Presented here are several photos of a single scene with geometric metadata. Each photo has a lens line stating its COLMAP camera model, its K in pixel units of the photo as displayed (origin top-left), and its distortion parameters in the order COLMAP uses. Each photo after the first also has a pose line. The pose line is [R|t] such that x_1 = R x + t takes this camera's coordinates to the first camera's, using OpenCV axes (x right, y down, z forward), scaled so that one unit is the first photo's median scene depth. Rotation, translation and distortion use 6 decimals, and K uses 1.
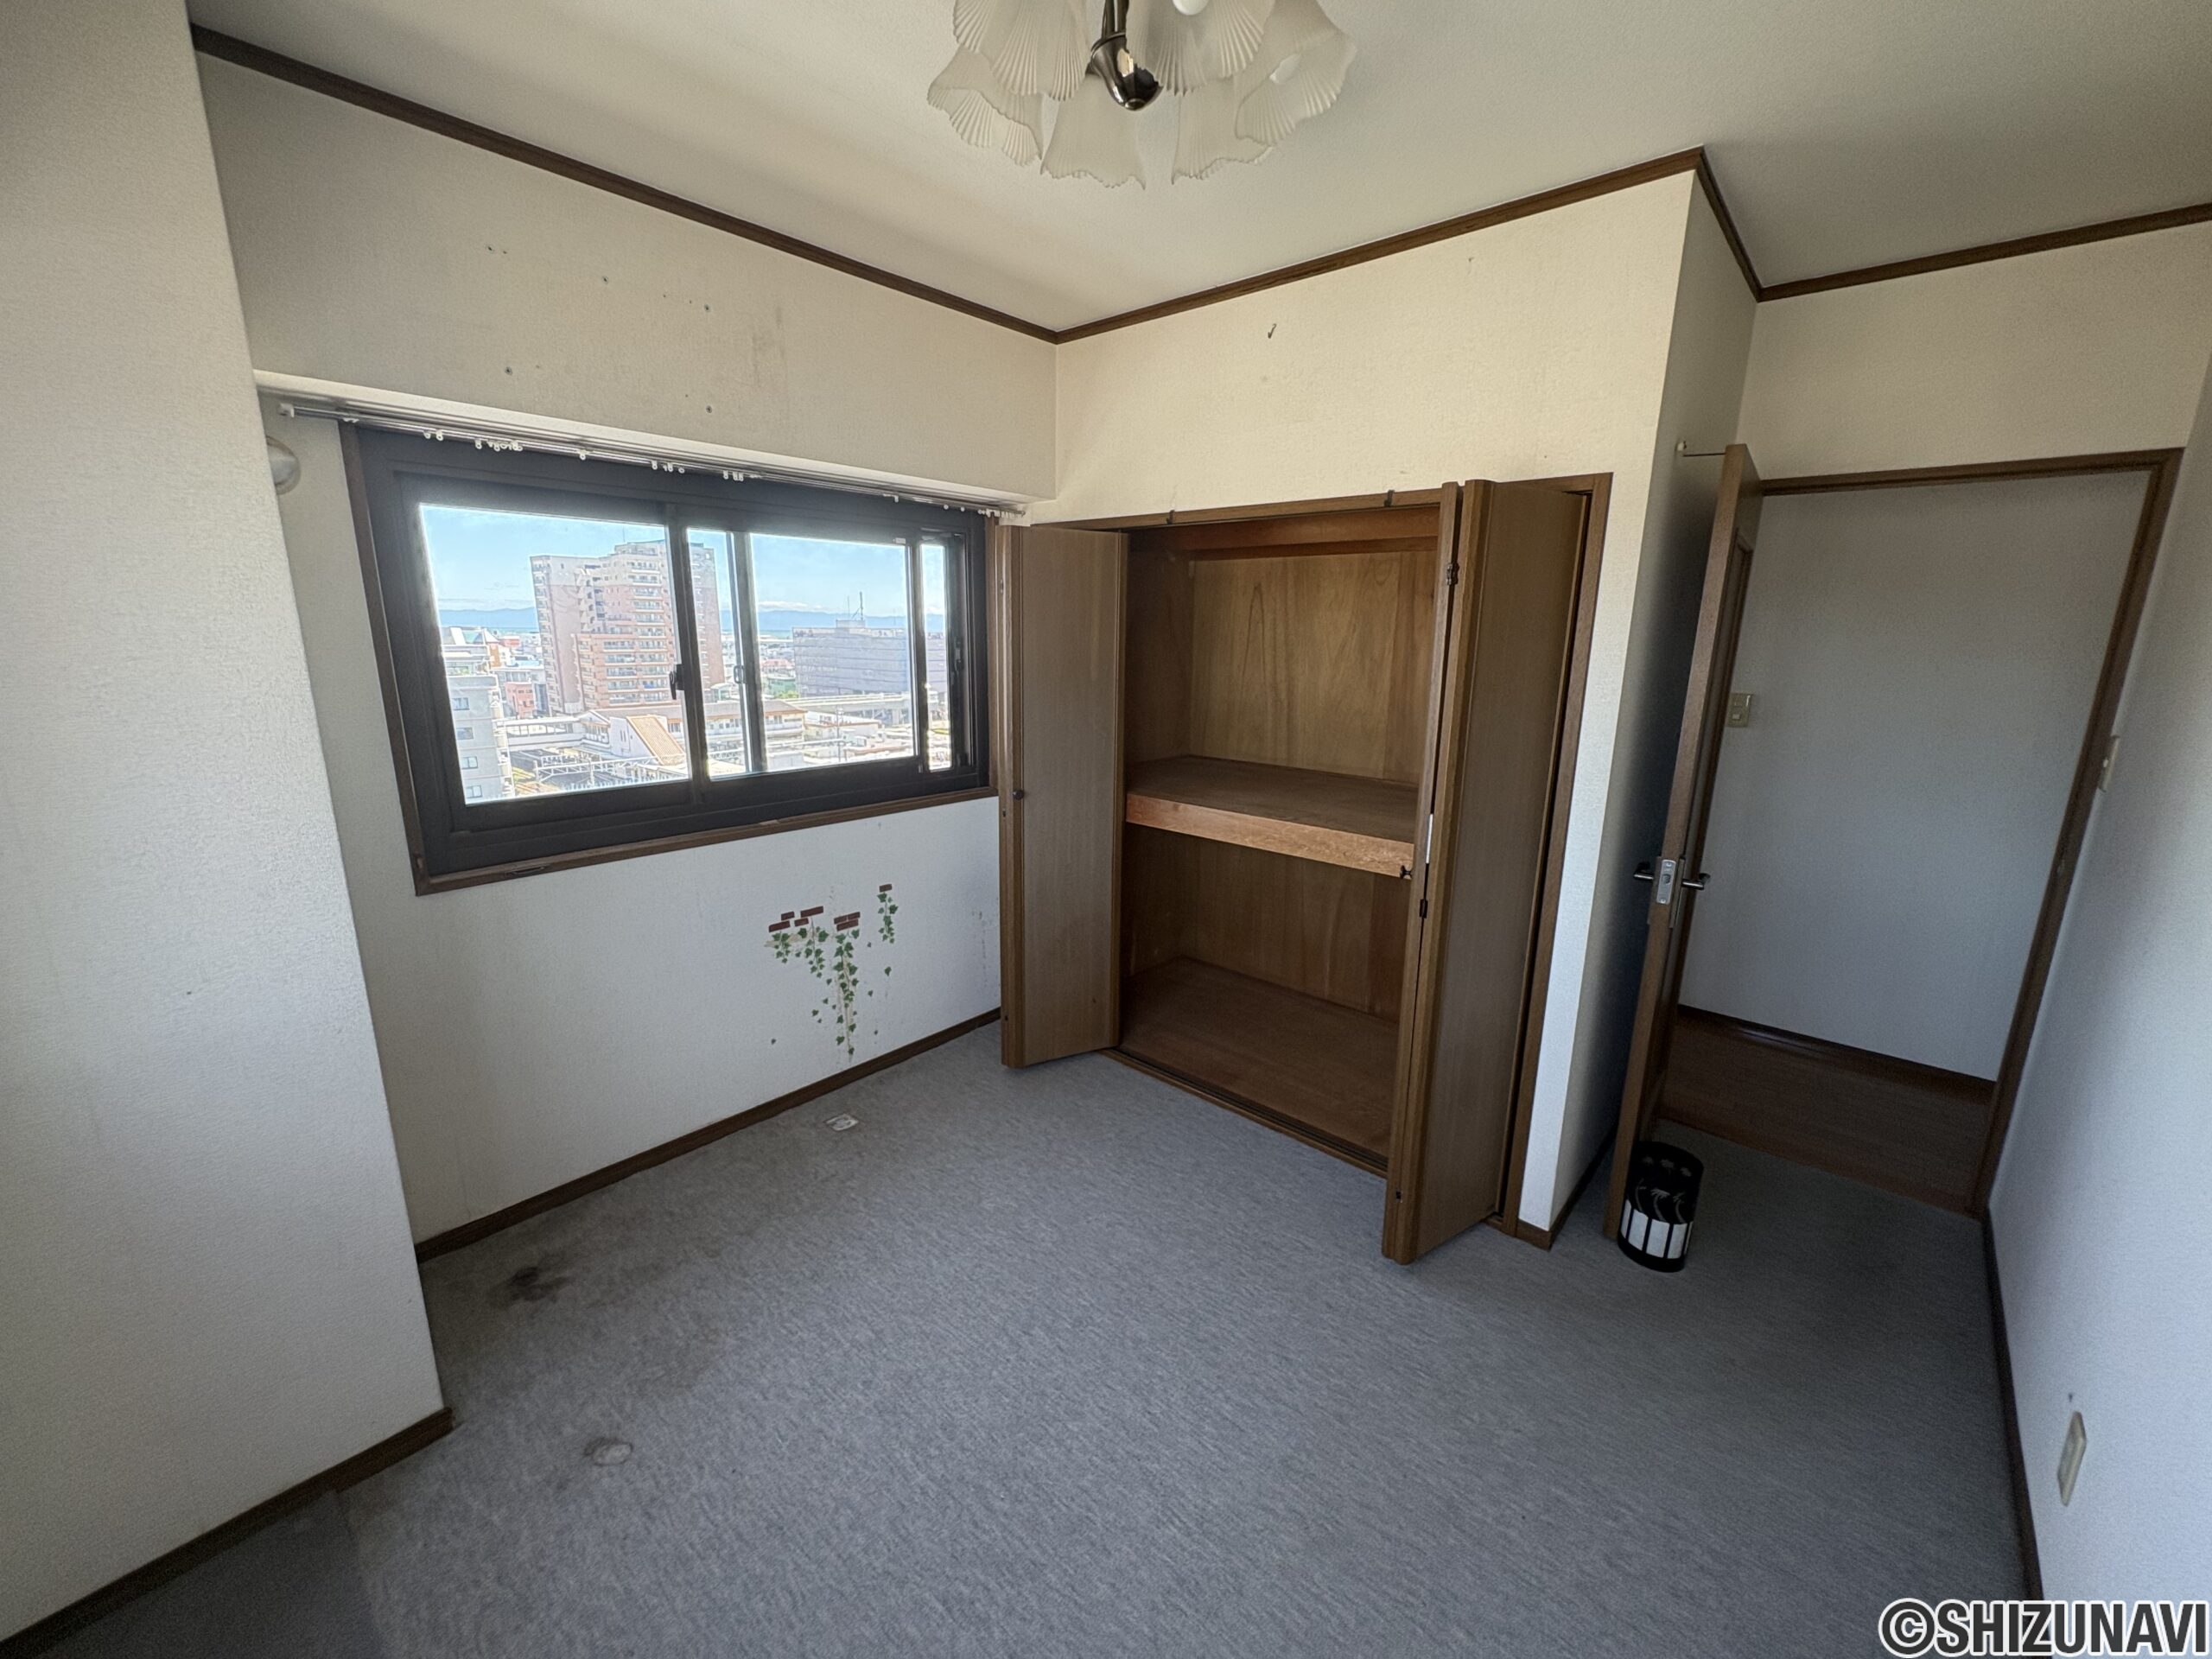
lens RADIAL K [[880.6, 0, 1114.7], [0, 880.6, 830.0], [0, 0, 1]] dist [-0.000500, -0.000491]
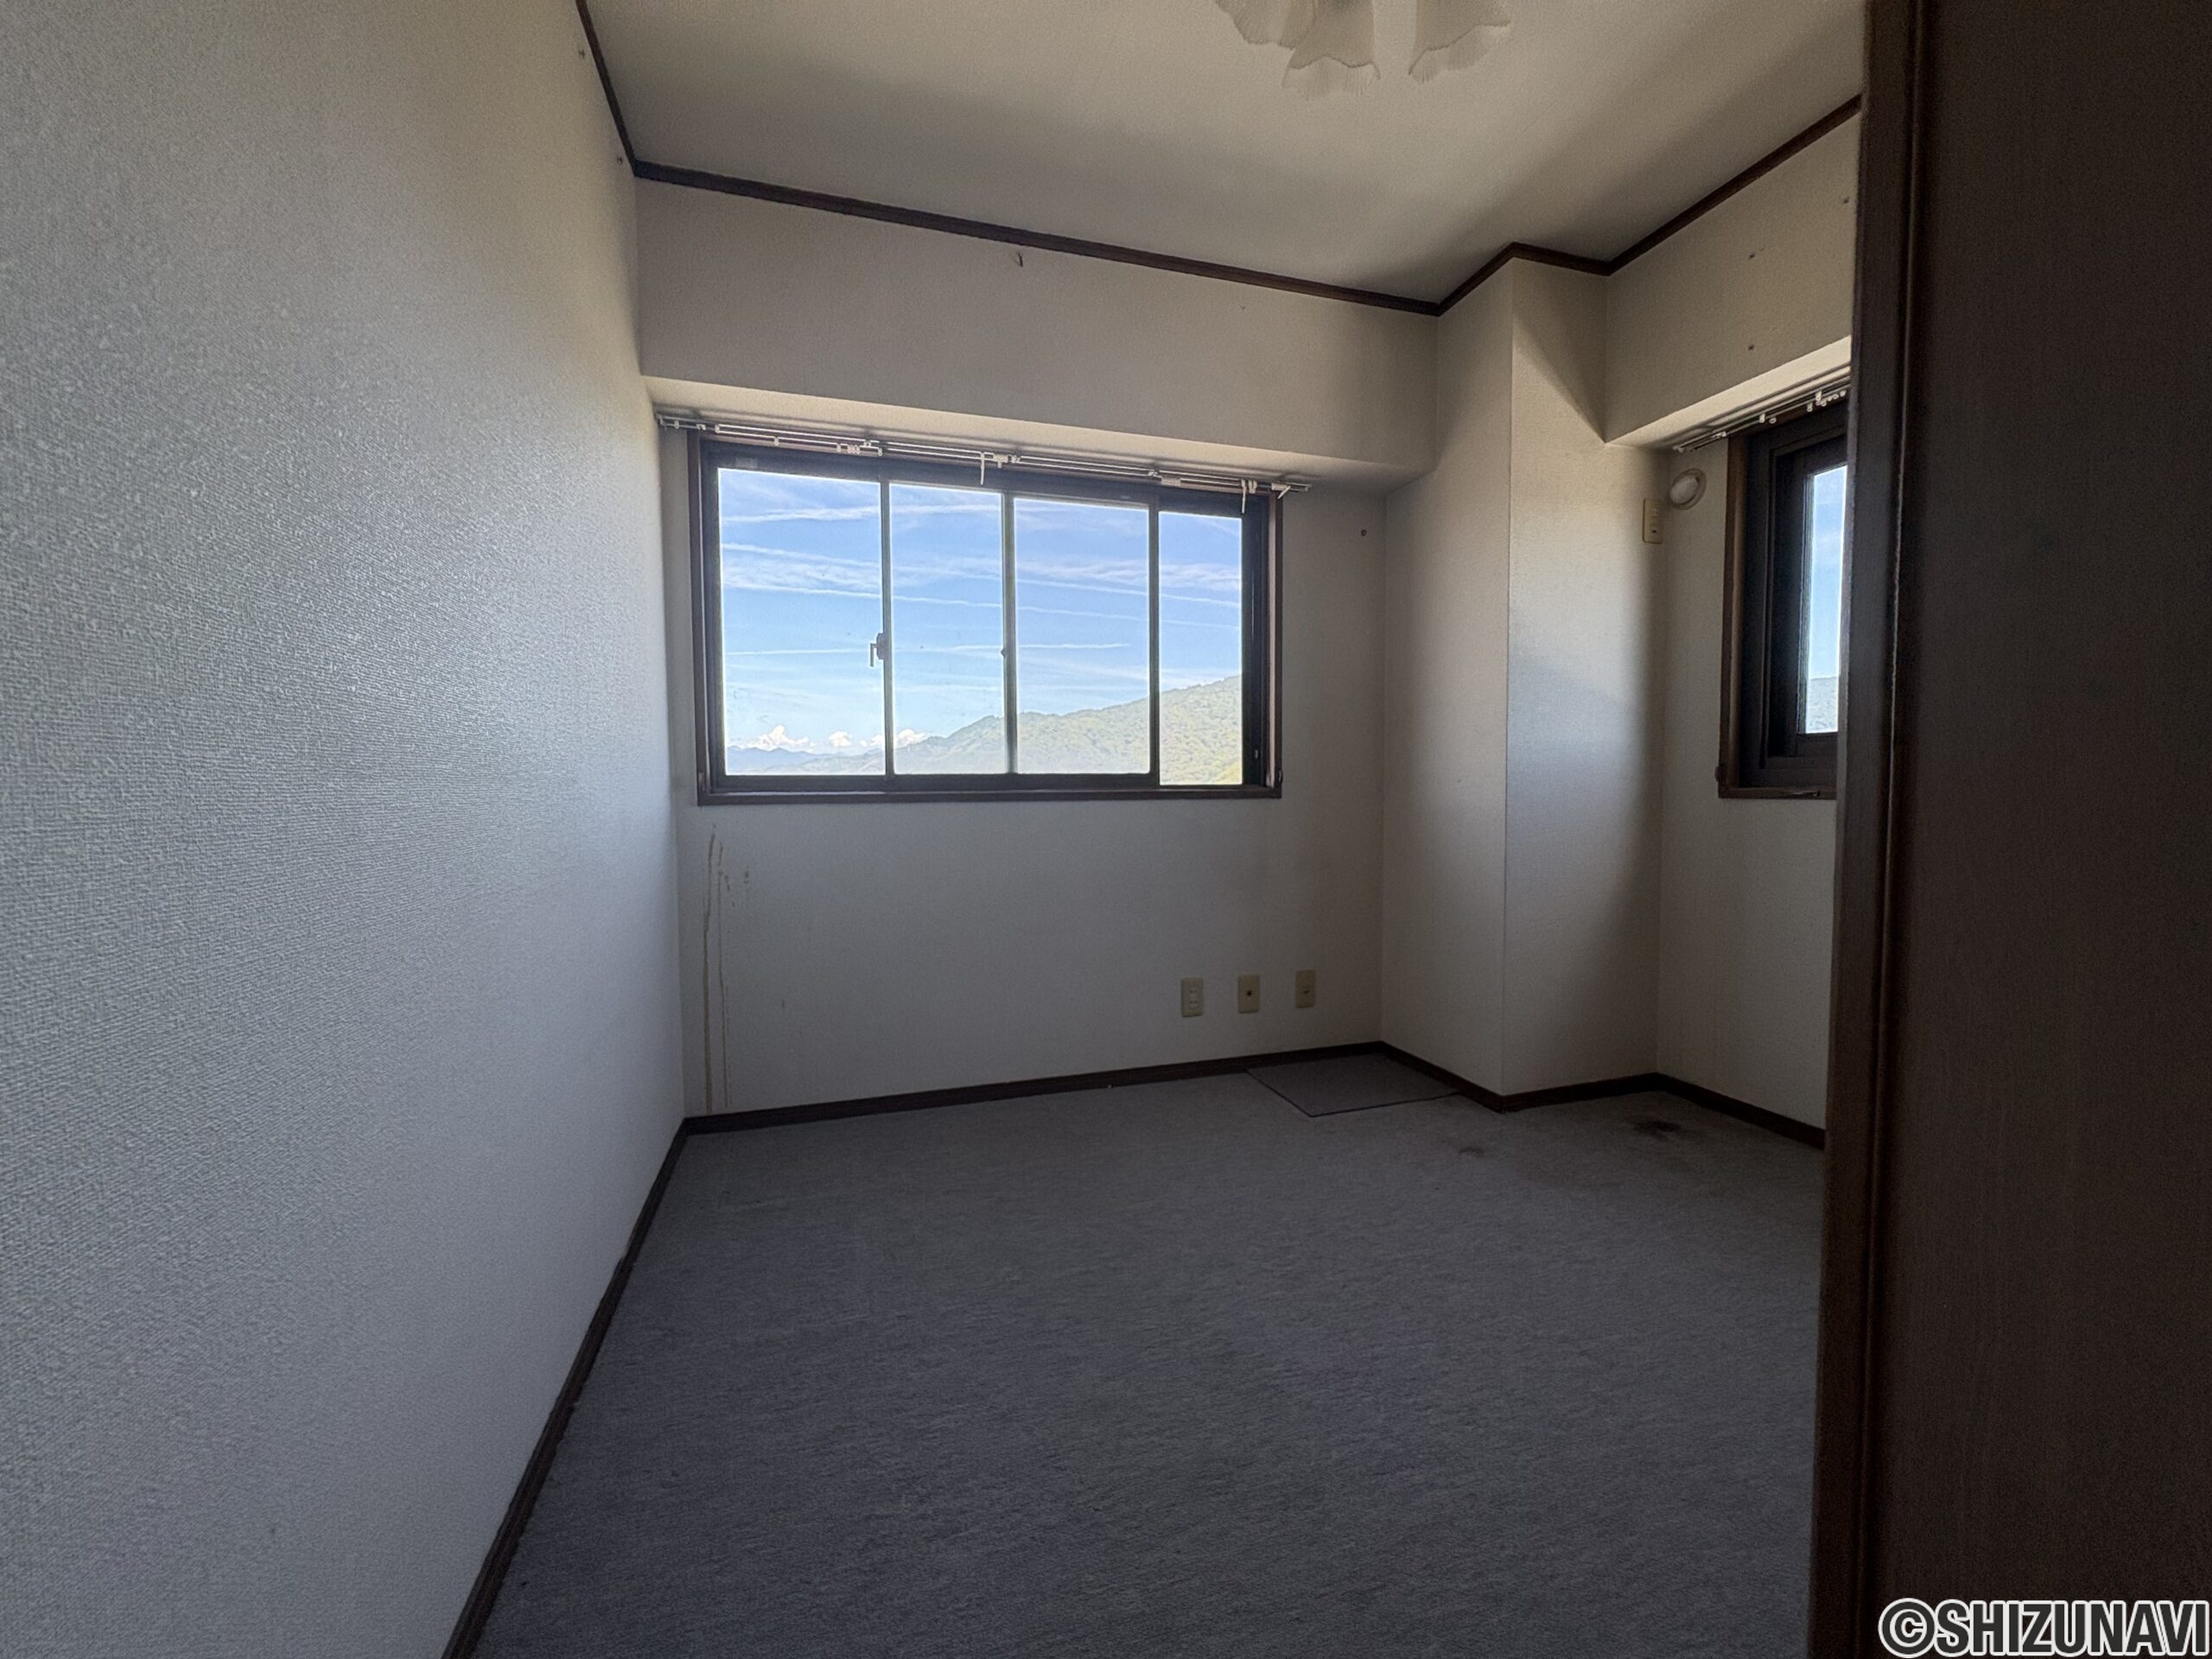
lens RADIAL K [[880.6, 0, 1100.8], [0, 880.6, 834.0], [0, 0, 1]] dist [-0.000500, -0.000491]
pose [[-0.518486, 0.044871, -0.853908, 1.097816], [-0.193933, 0.966429, 0.168539, 0.124559], [0.832804, 0.252986, -0.492378, 1.329034]]
